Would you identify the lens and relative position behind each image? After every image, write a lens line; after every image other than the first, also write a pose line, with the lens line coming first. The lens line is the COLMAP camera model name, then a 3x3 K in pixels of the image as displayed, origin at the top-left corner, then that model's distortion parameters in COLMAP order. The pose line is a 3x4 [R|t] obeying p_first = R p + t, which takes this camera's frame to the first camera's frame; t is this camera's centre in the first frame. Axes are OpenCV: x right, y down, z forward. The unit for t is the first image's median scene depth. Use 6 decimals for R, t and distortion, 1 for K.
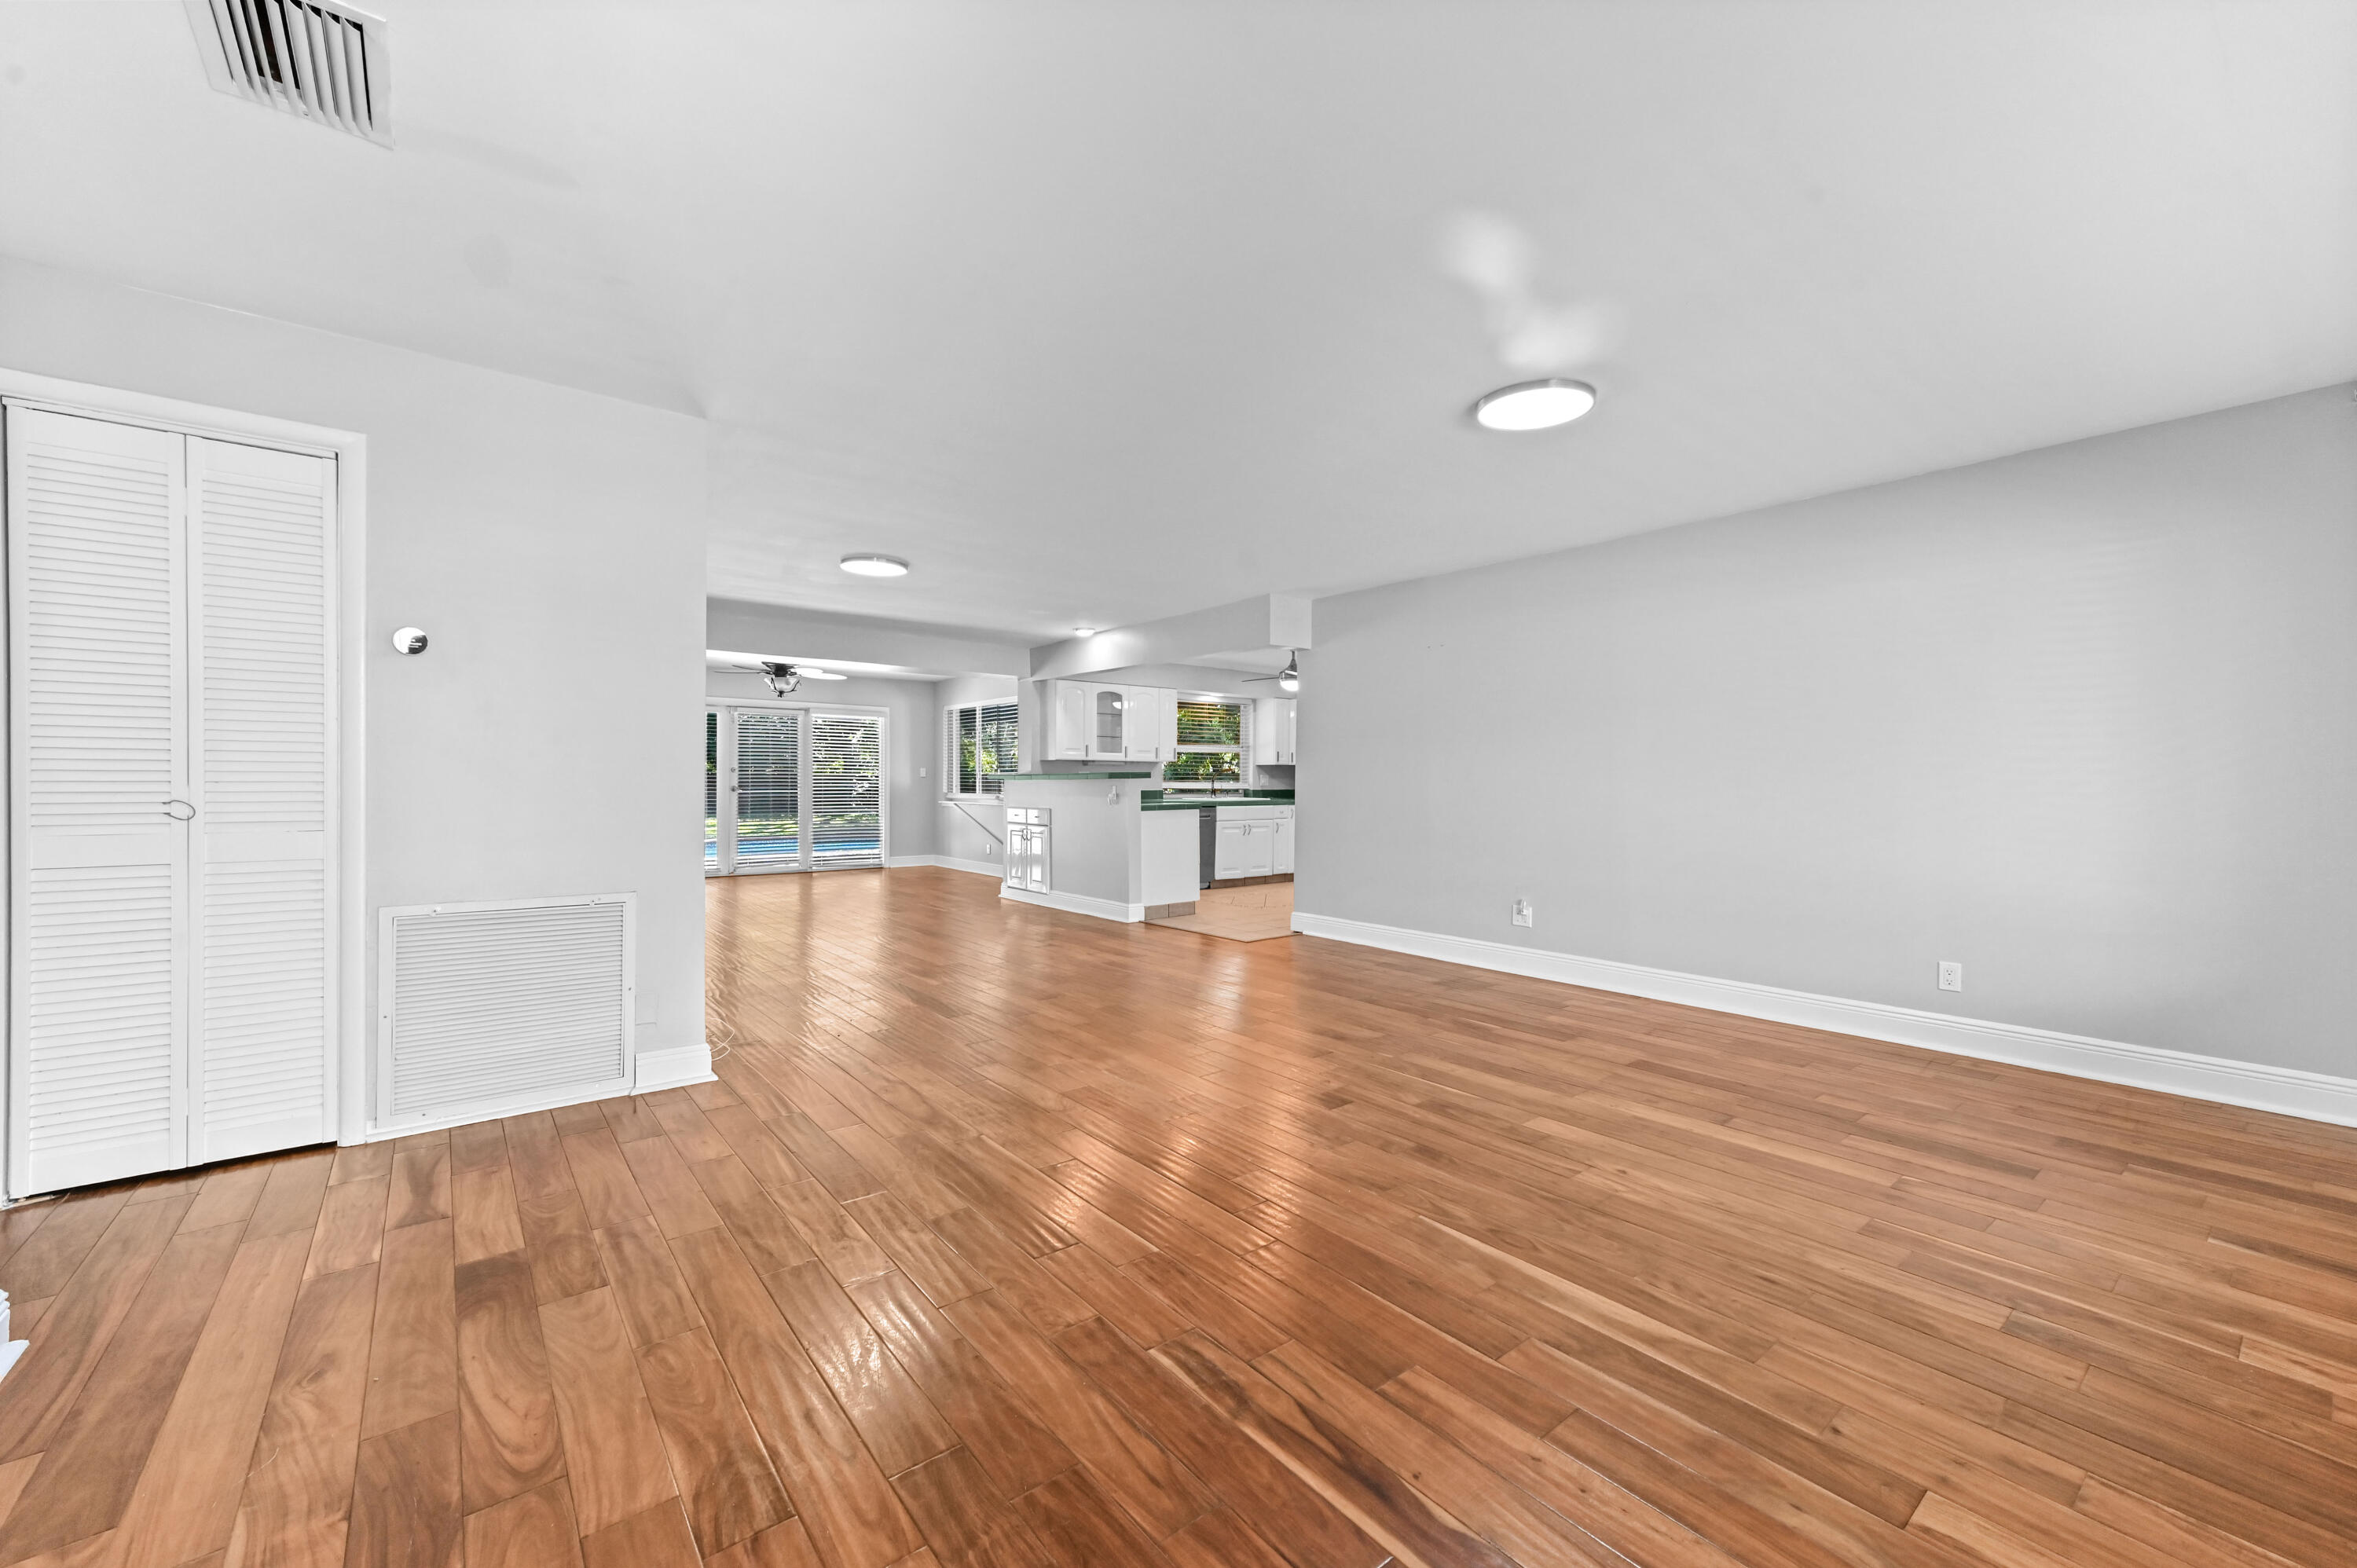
lens RADIAL K [[935.4, 0, 1172.8], [0, 935.4, 778.6], [0, 0, 1]] dist [0.016952, -0.000808]
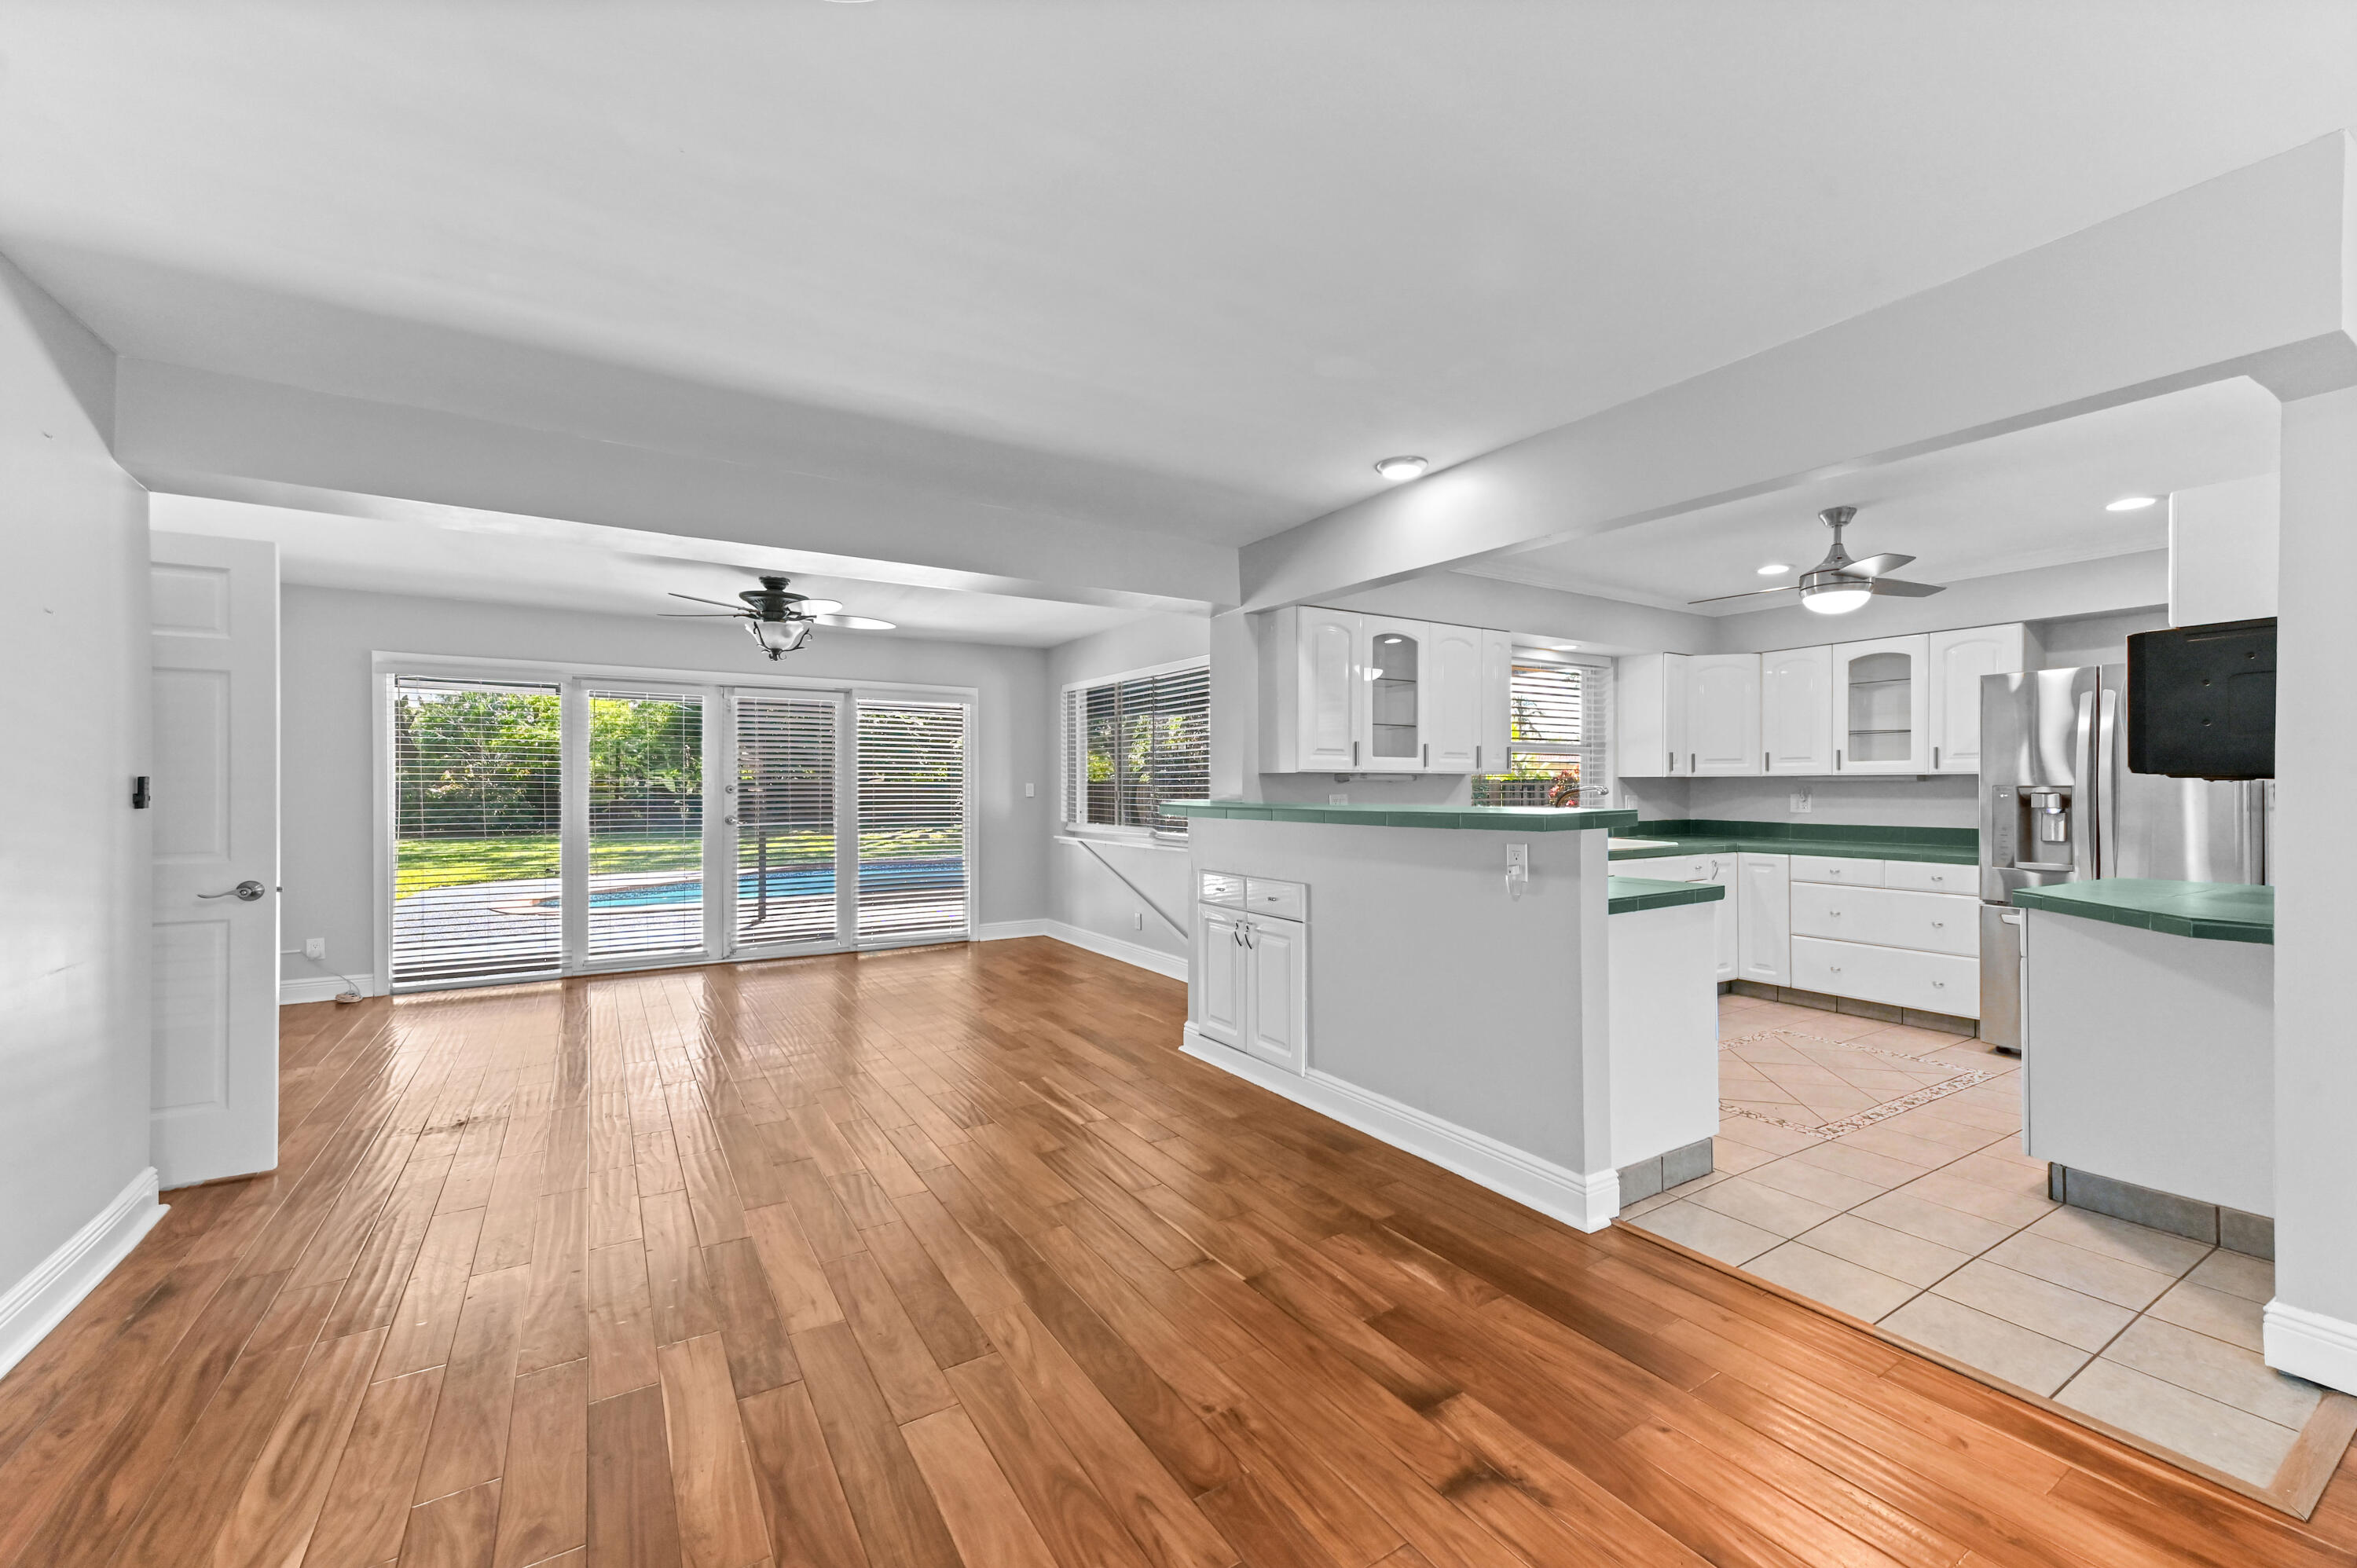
lens RADIAL K [[935.4, 0, 1175.6], [0, 935.4, 791.9], [0, 0, 1]] dist [0.016952, -0.000808]
pose [[0.994240, -0.003217, -0.107128, -0.133412], [0.004229, 0.999949, 0.009220, -0.014643], [0.107093, -0.009620, 0.994203, 0.503281]]
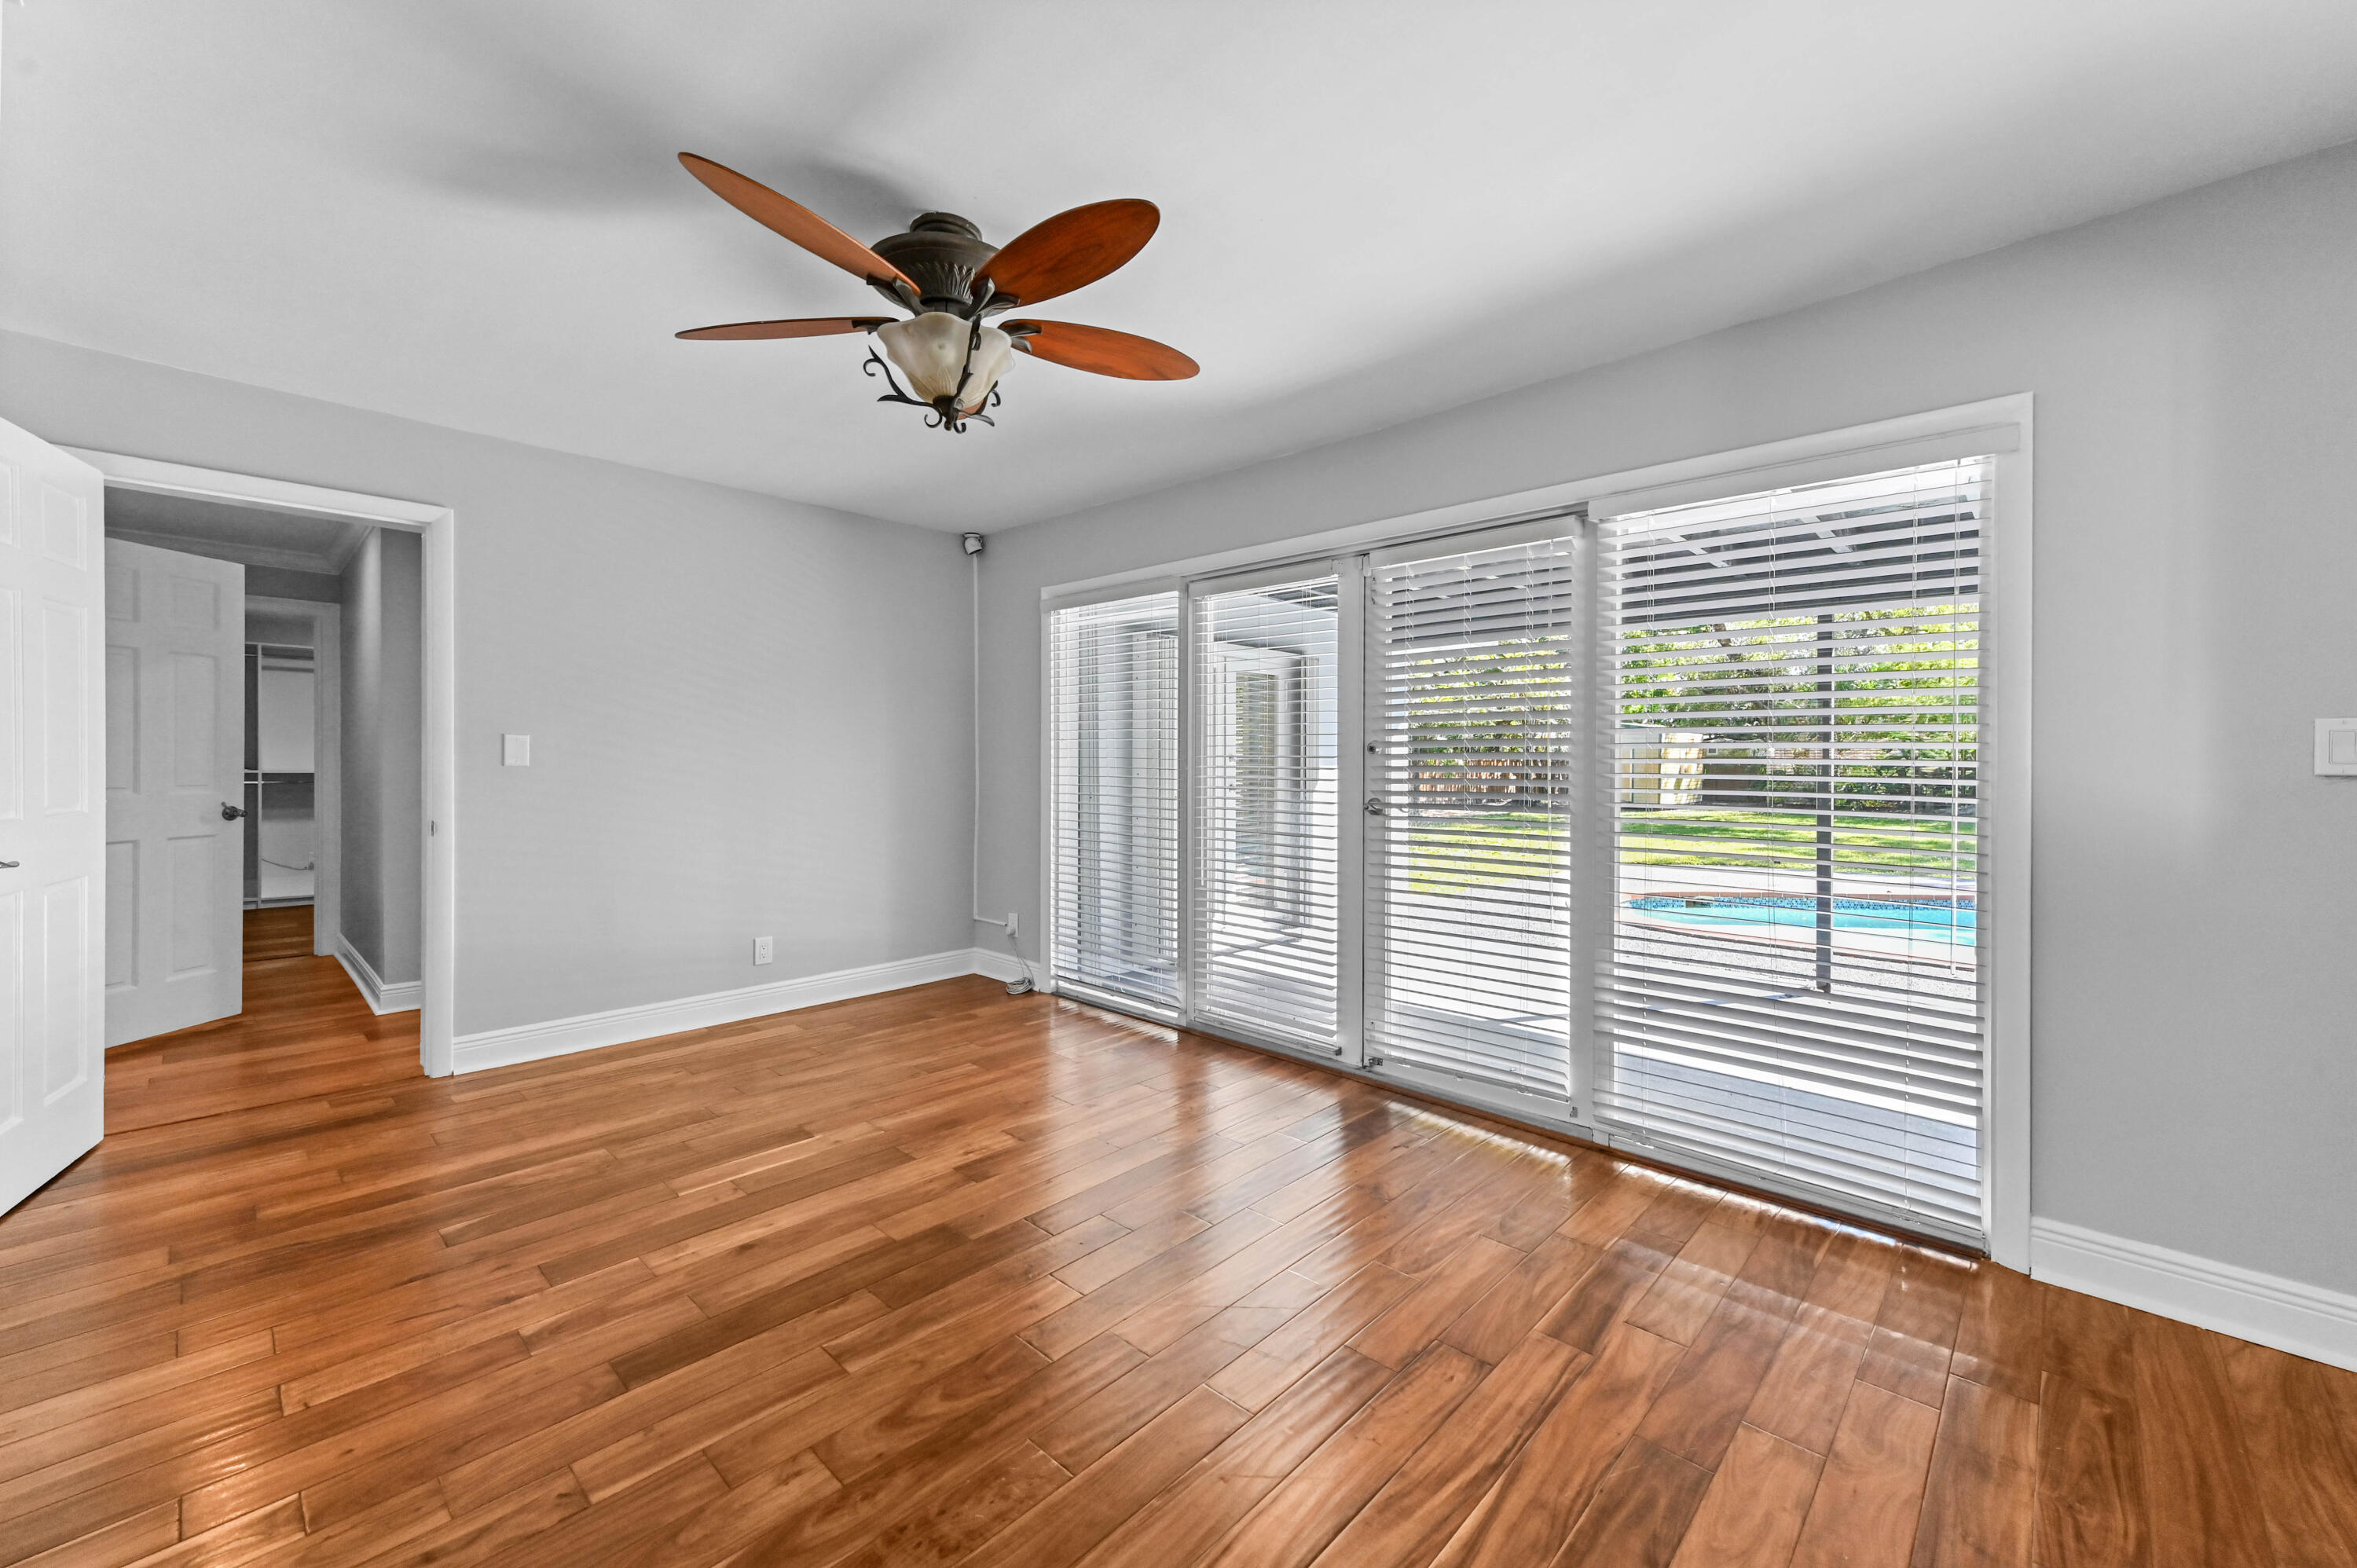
lens RADIAL K [[935.4, 0, 1180.7], [0, 935.4, 763.2], [0, 0, 1]] dist [0.016952, -0.000808]
pose [[0.147287, 0.002429, -0.989091, -0.189939], [0.000258, 0.999997, 0.002494, -0.006212], [0.989094, -0.000623, 0.147286, 1.062493]]
